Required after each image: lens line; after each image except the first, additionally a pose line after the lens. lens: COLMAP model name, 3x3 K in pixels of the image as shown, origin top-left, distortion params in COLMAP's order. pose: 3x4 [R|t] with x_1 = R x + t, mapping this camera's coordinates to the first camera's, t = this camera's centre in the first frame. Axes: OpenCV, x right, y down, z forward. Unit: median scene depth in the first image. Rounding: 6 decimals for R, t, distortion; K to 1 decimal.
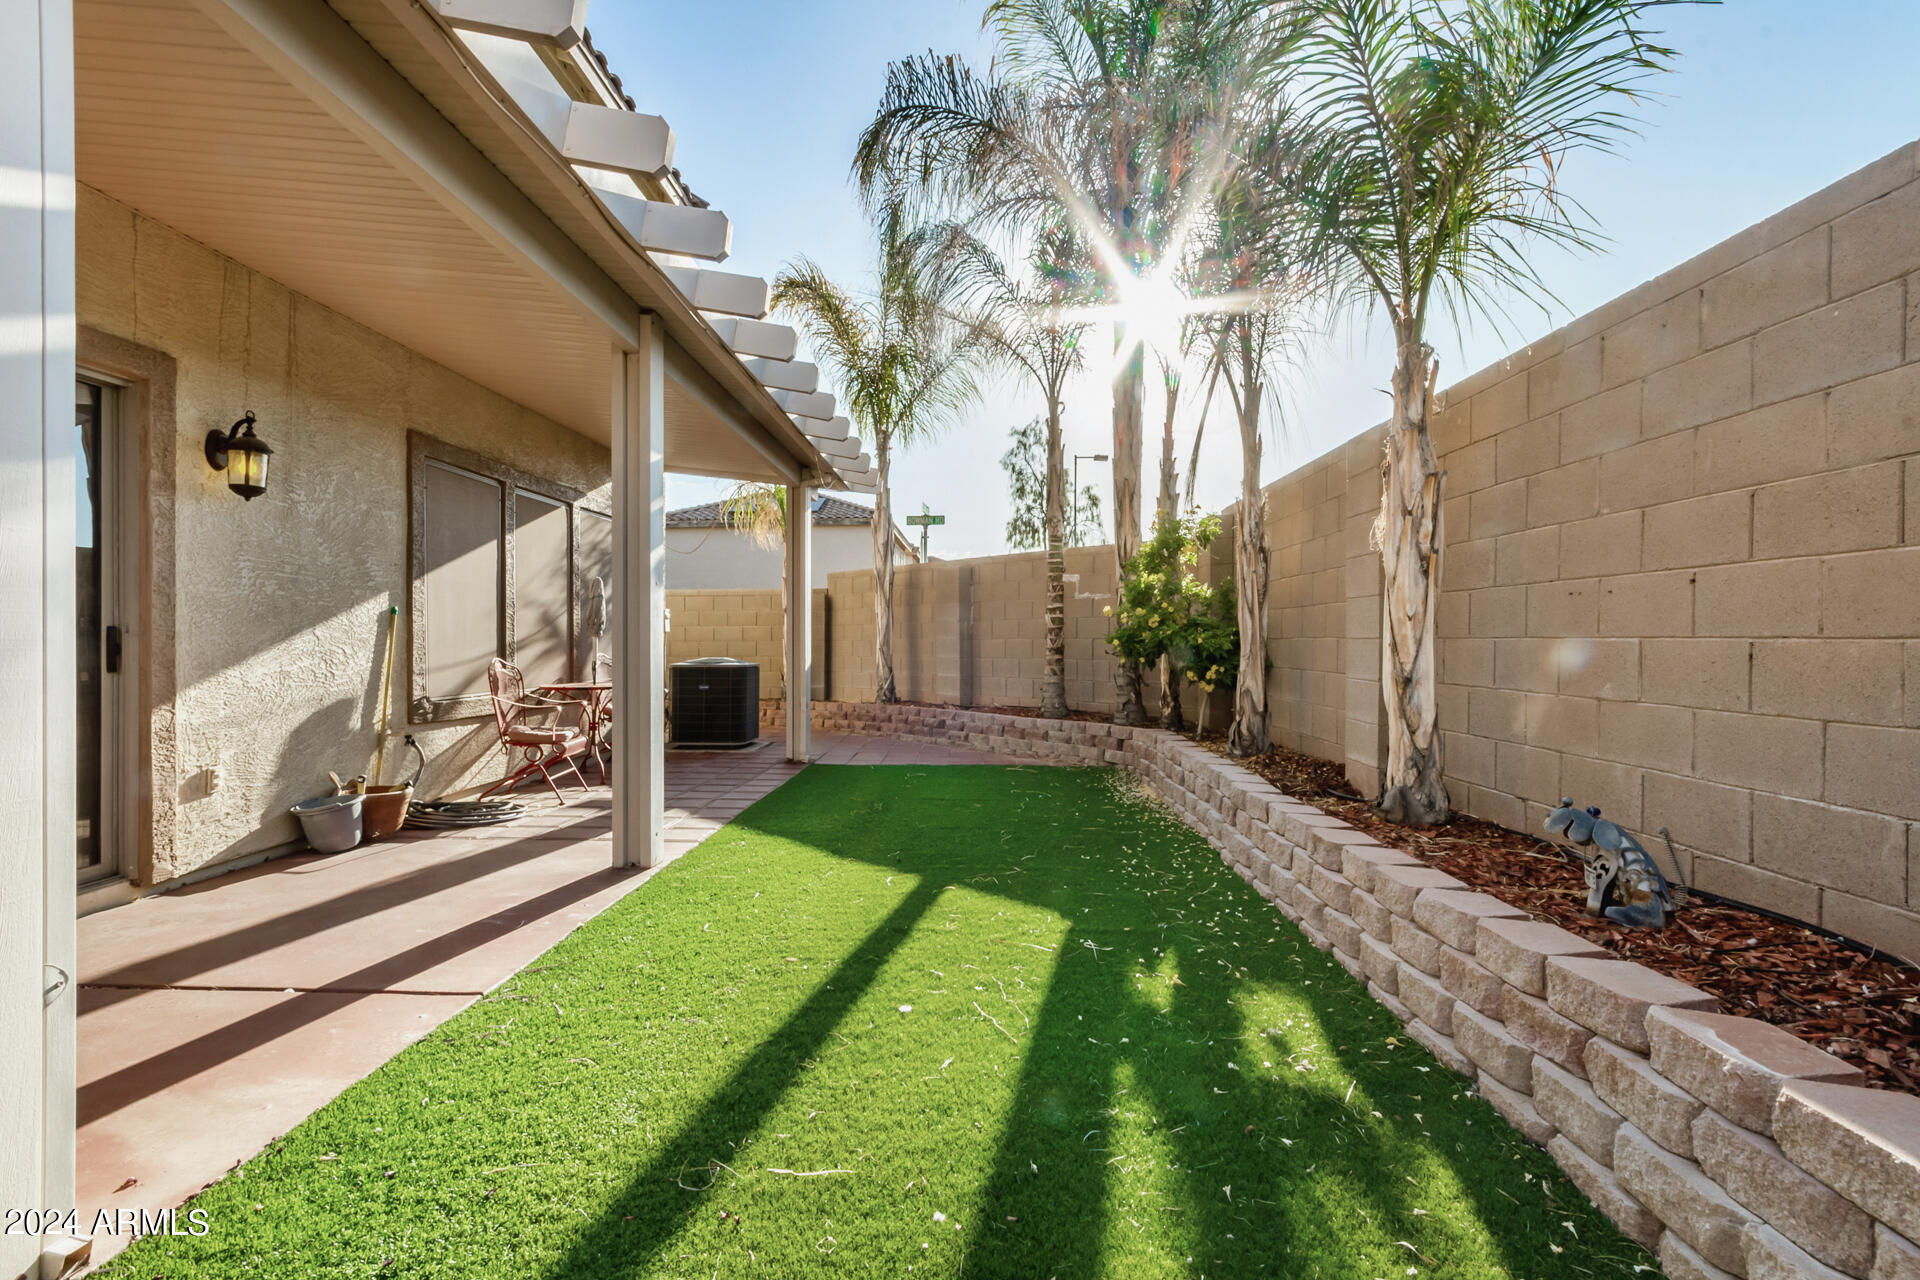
lens RADIAL K [[899.3, 0, 949.9], [0, 899.3, 643.9], [0, 0, 1]] dist [0.006454, 0.000348]
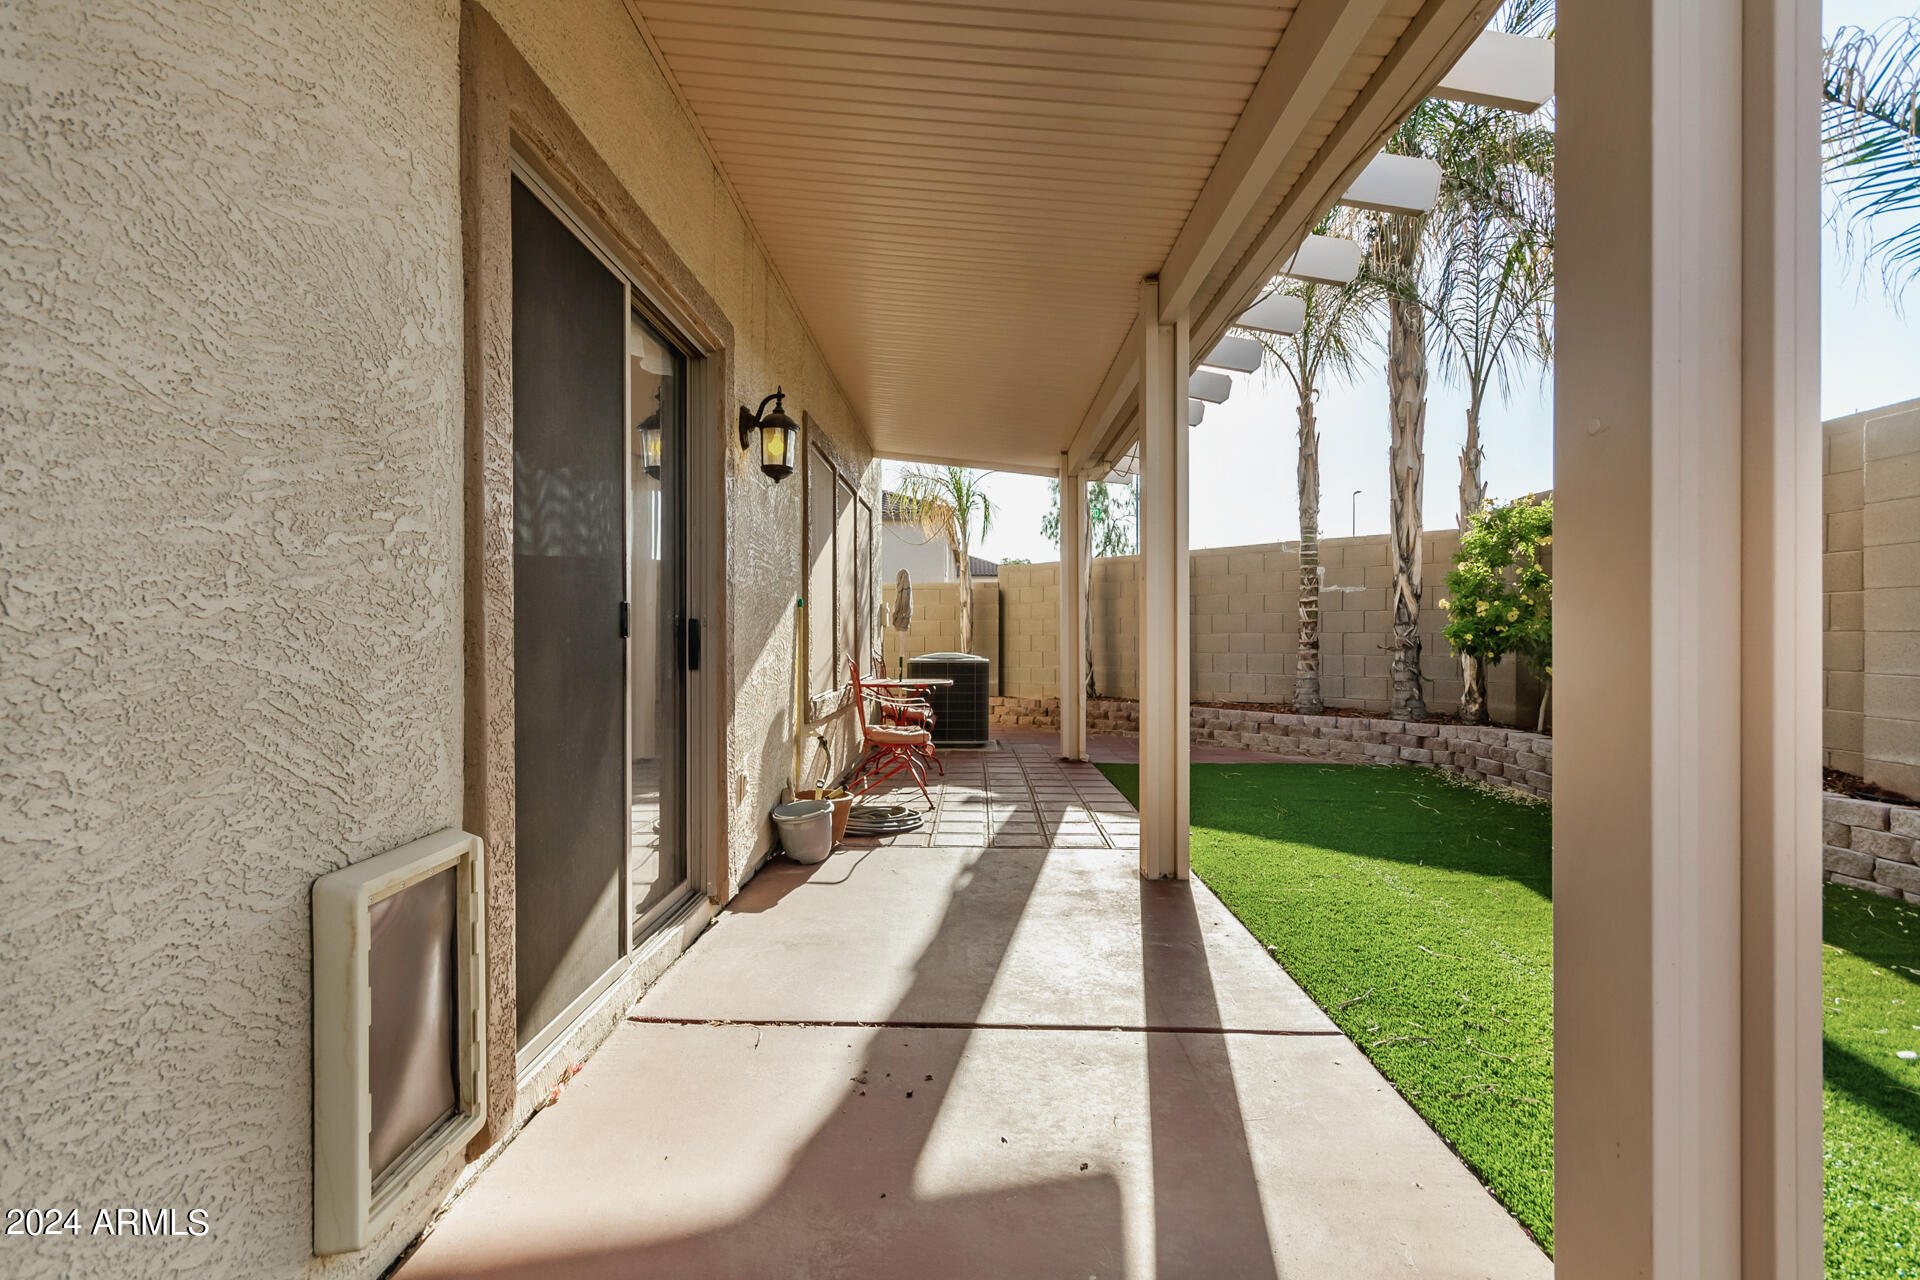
lens RADIAL K [[899.3, 0, 957.8], [0, 899.3, 634.7], [0, 0, 1]] dist [0.006454, 0.000348]
pose [[0.999833, -0.000669, 0.018254, -0.383683], [0.000744, 0.999991, -0.004140, 0.000036], [-0.018251, 0.004153, 0.999825, 0.050179]]
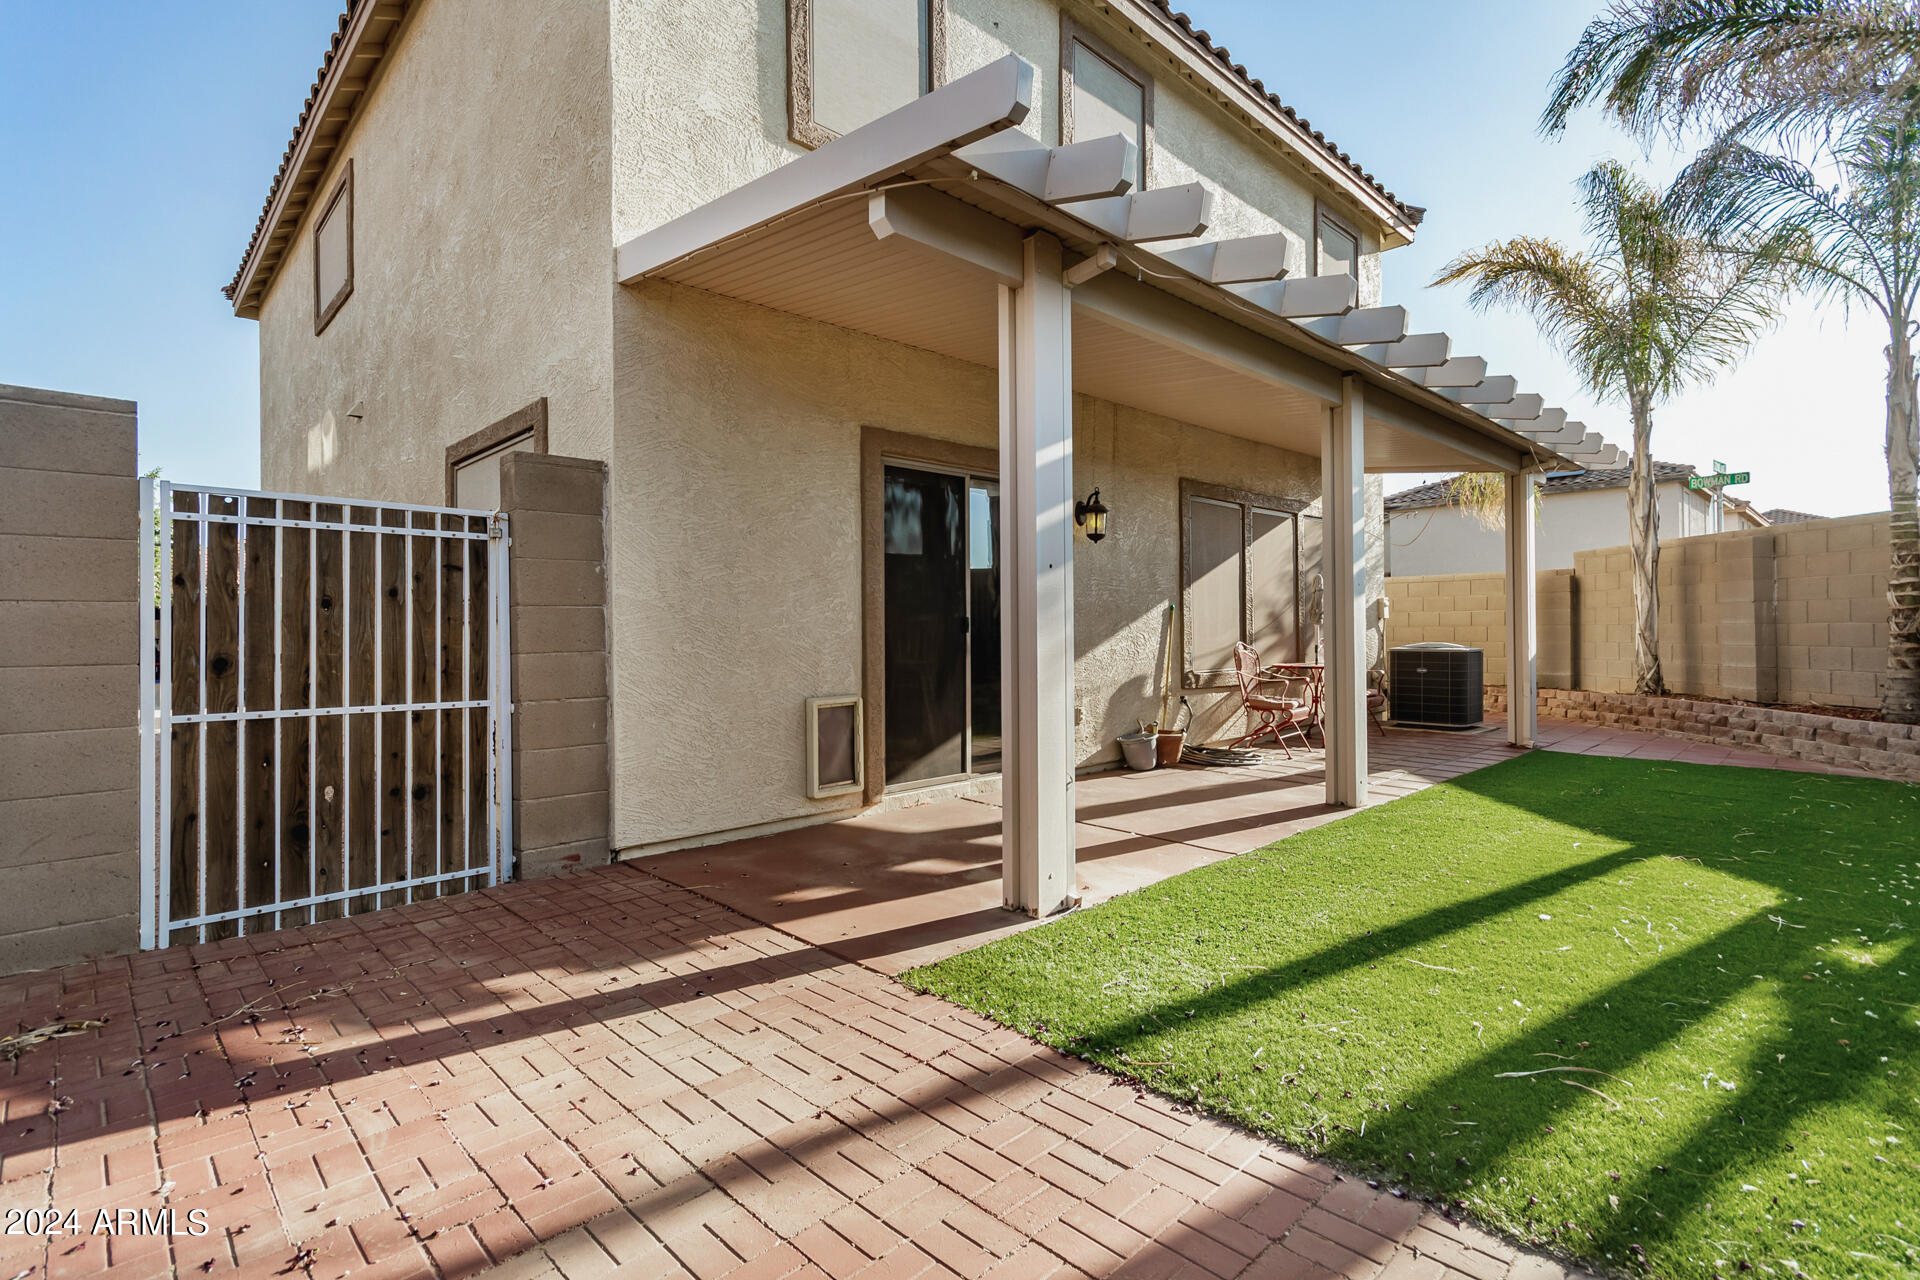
lens RADIAL K [[899.3, 0, 952.8], [0, 899.3, 614.6], [0, 0, 1]] dist [0.006454, 0.000348]
pose [[0.716831, -0.013881, -0.697109, 0.098936], [0.004114, 0.999869, -0.015680, -0.004666], [0.697235, 0.008372, 0.716794, -0.206688]]
